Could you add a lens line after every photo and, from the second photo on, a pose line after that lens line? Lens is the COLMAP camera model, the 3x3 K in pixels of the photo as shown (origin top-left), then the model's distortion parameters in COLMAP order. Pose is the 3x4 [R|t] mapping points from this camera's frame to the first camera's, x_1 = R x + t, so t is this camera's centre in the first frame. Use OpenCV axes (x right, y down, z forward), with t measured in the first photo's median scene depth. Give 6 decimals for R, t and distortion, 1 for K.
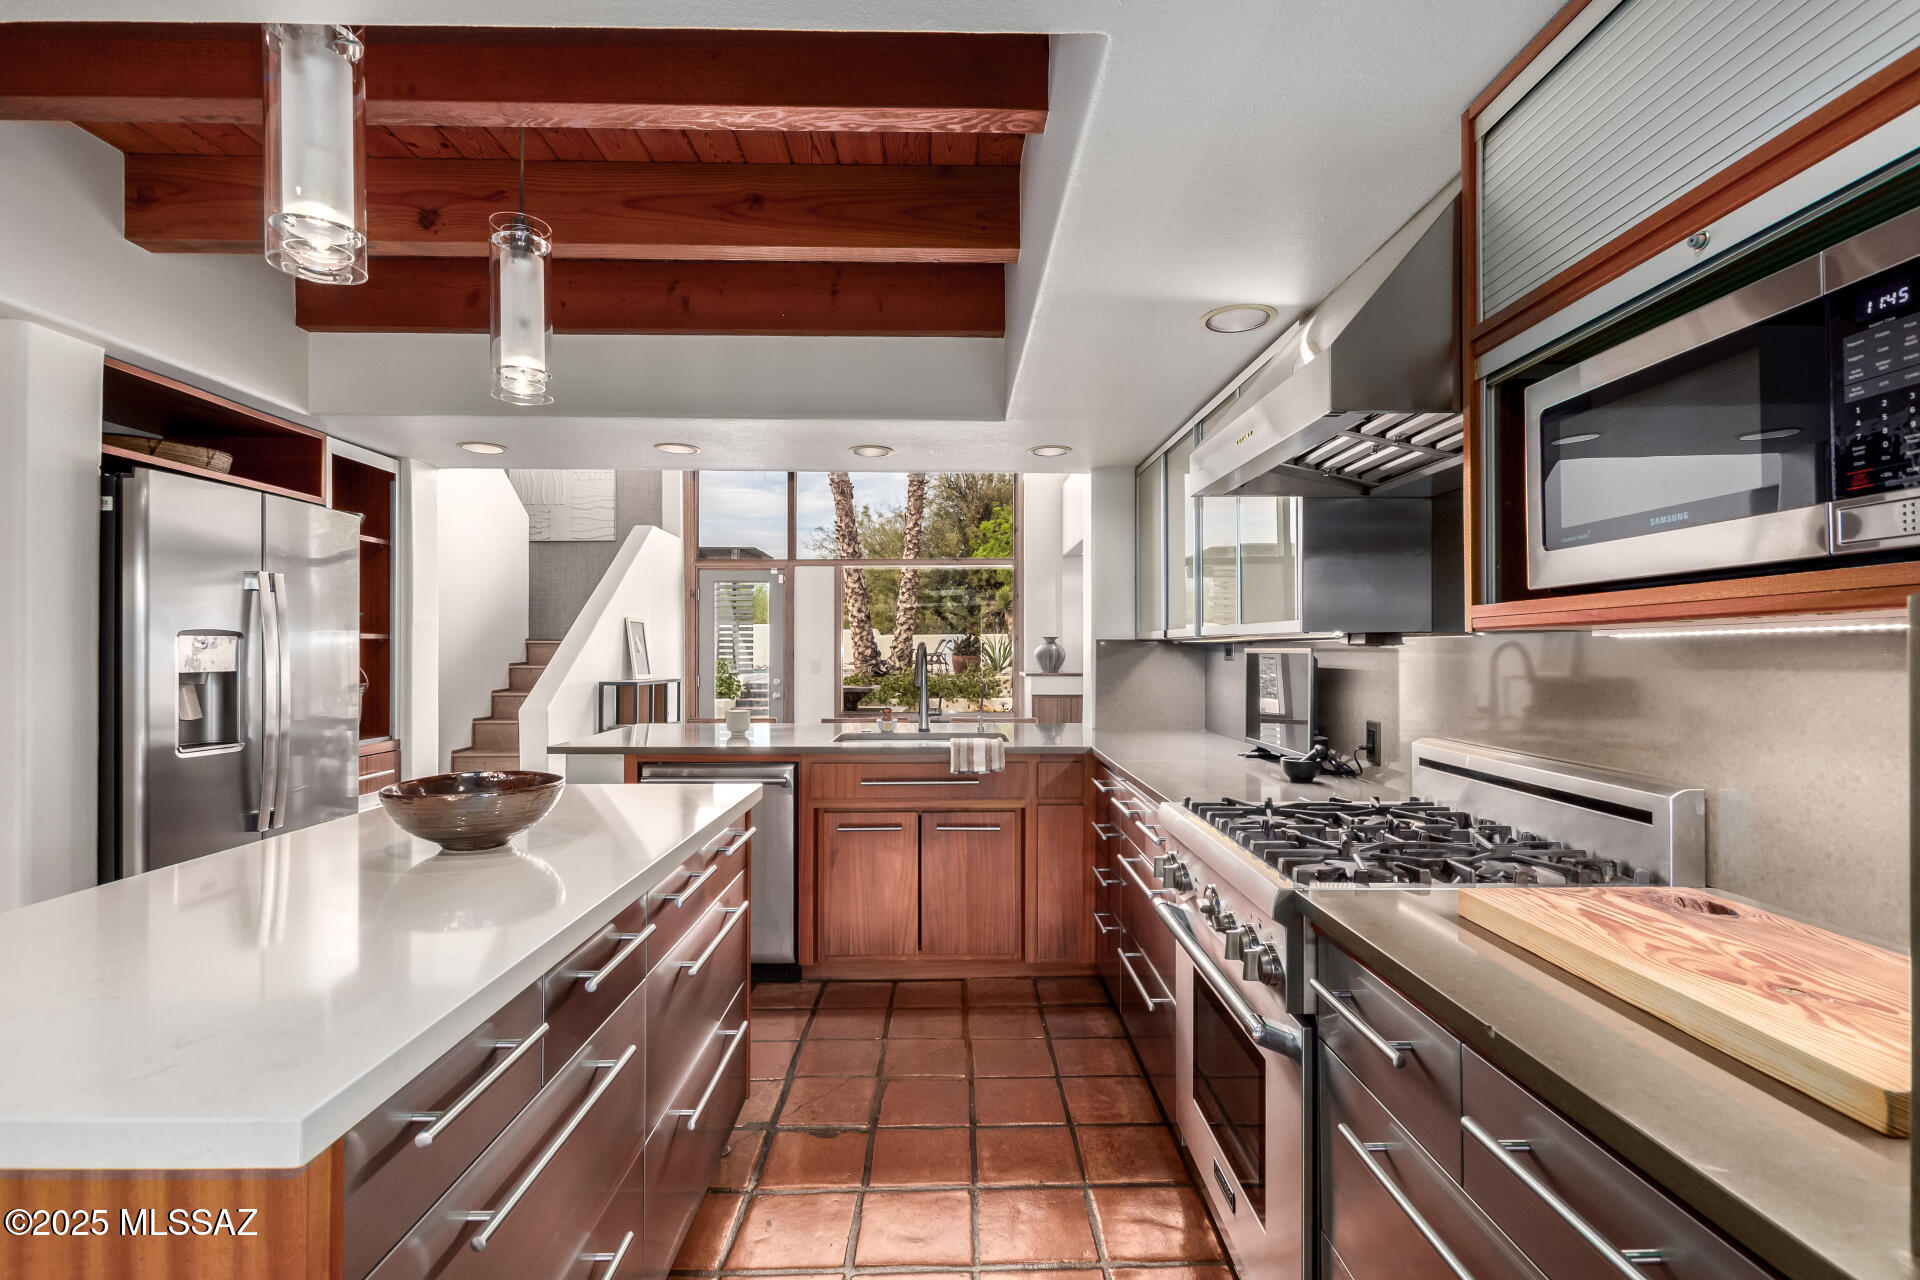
lens RADIAL K [[878.8, 0, 973.3], [0, 878.8, 656.9], [0, 0, 1]] dist [0.008087, -0.001938]
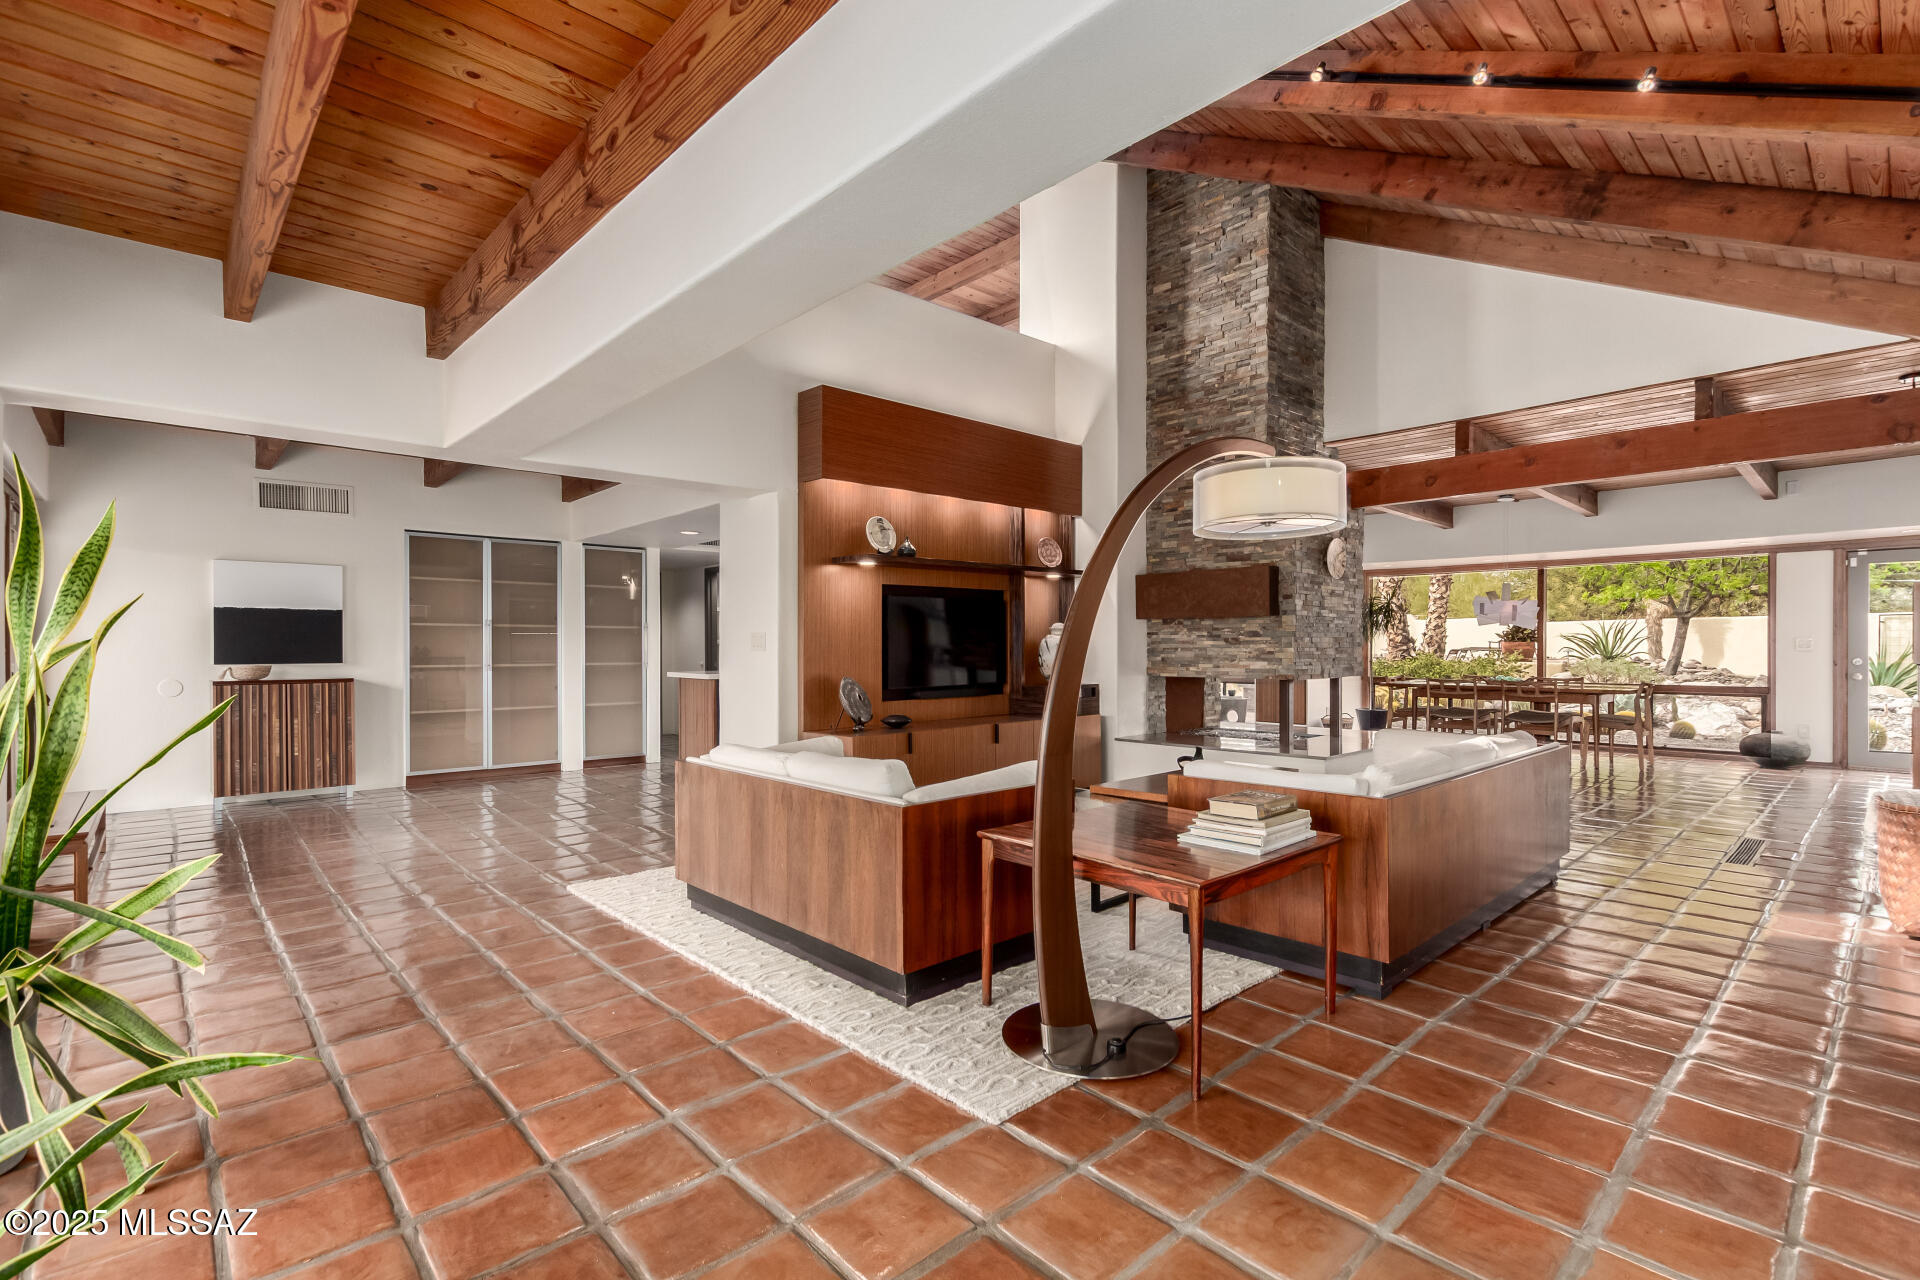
lens RADIAL K [[878.8, 0, 969.9], [0, 878.8, 648.9], [0, 0, 1]] dist [0.008087, -0.001938]
pose [[0.661996, 0.005433, -0.749488, 1.830920], [-0.005887, 0.999981, 0.002049, 0.040040], [0.749484, 0.003056, 0.662015, -0.721221]]
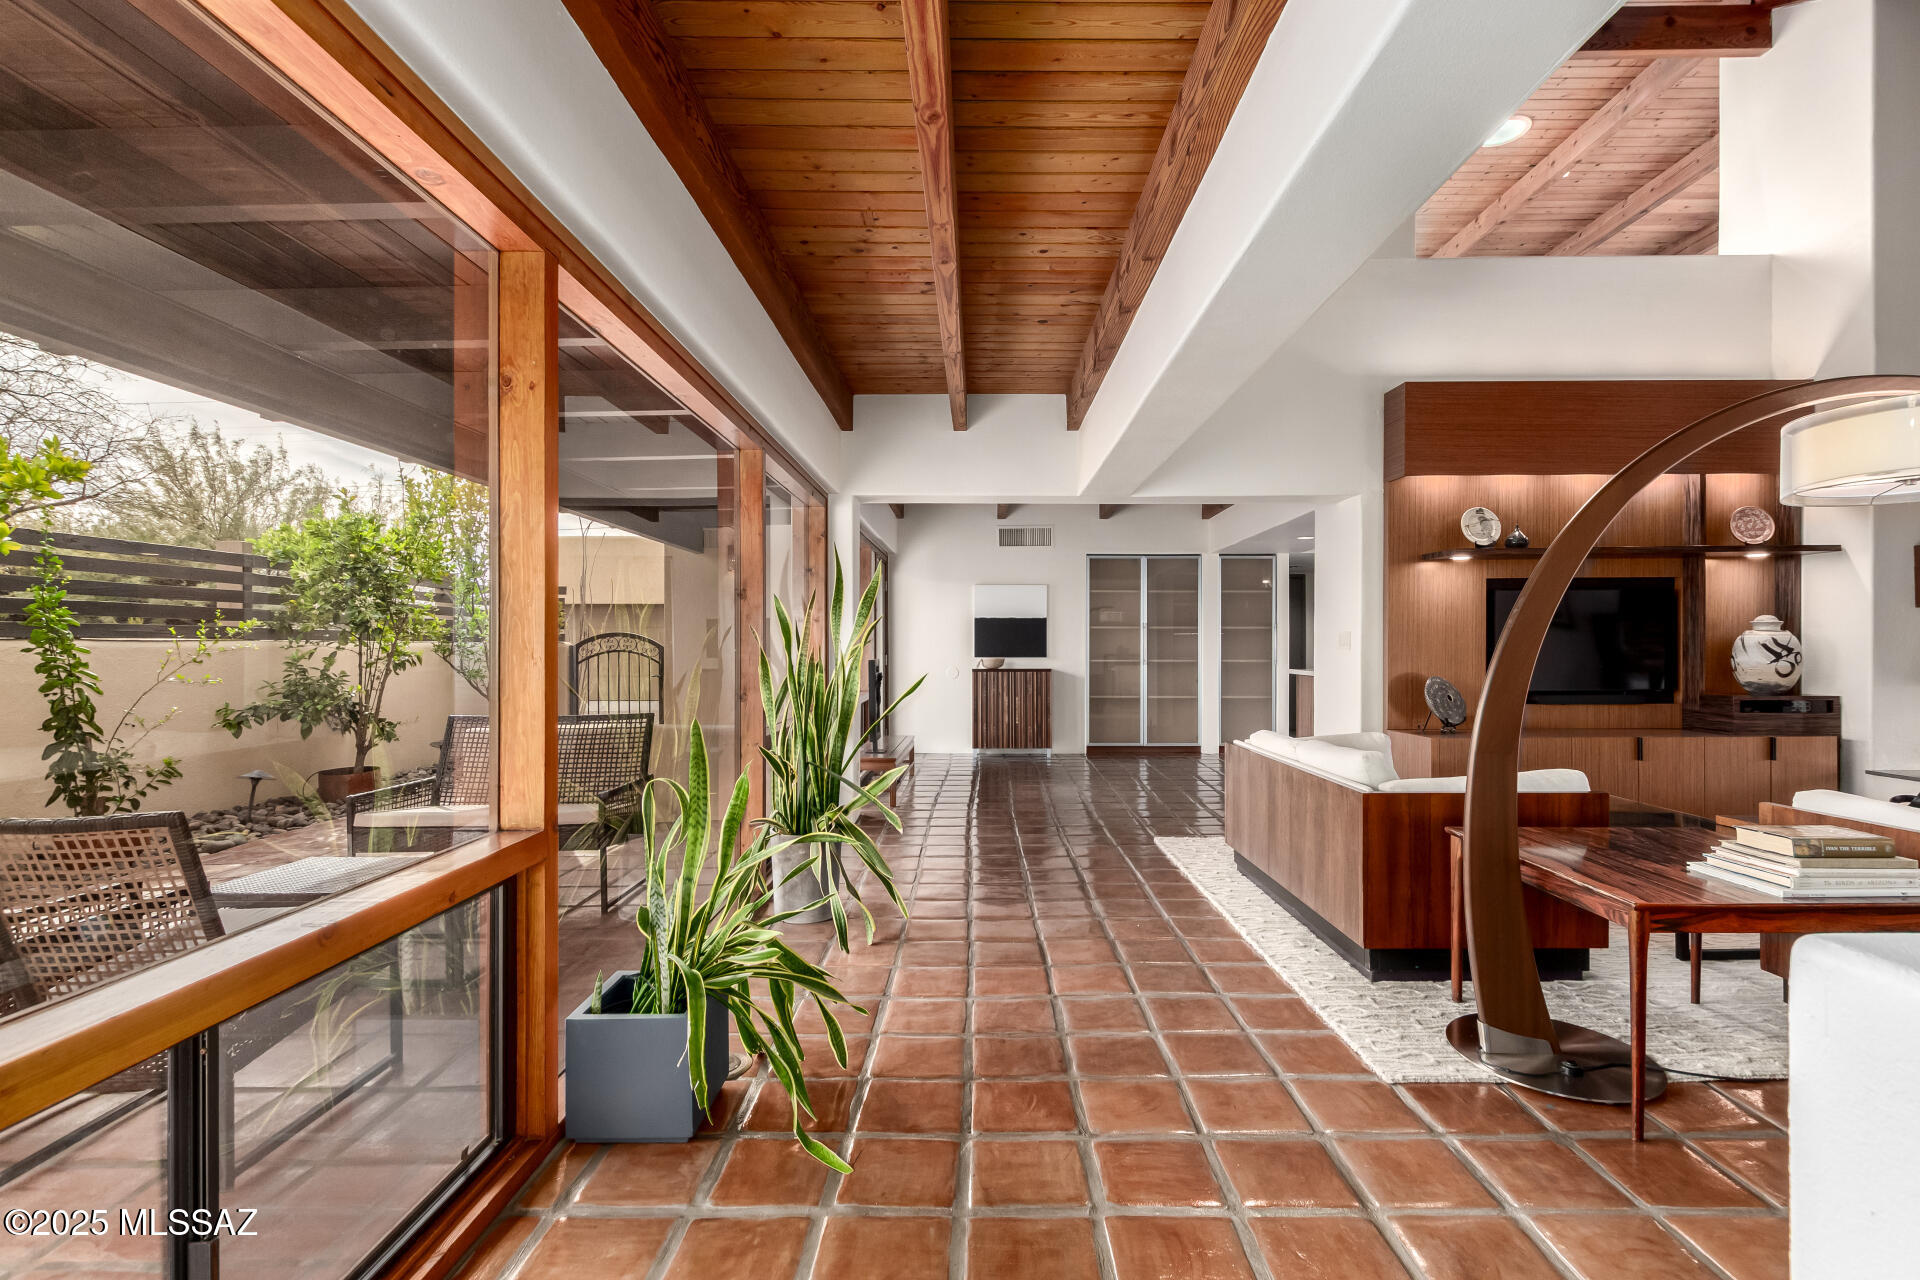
lens RADIAL K [[878.8, 0, 966.8], [0, 878.8, 646.0], [0, 0, 1]] dist [0.008087, -0.001938]
pose [[-0.044292, 0.004231, -0.999010, 2.087362], [-0.005715, 0.999974, 0.004489, 0.039446], [0.999002, 0.005908, -0.044266, -0.582007]]
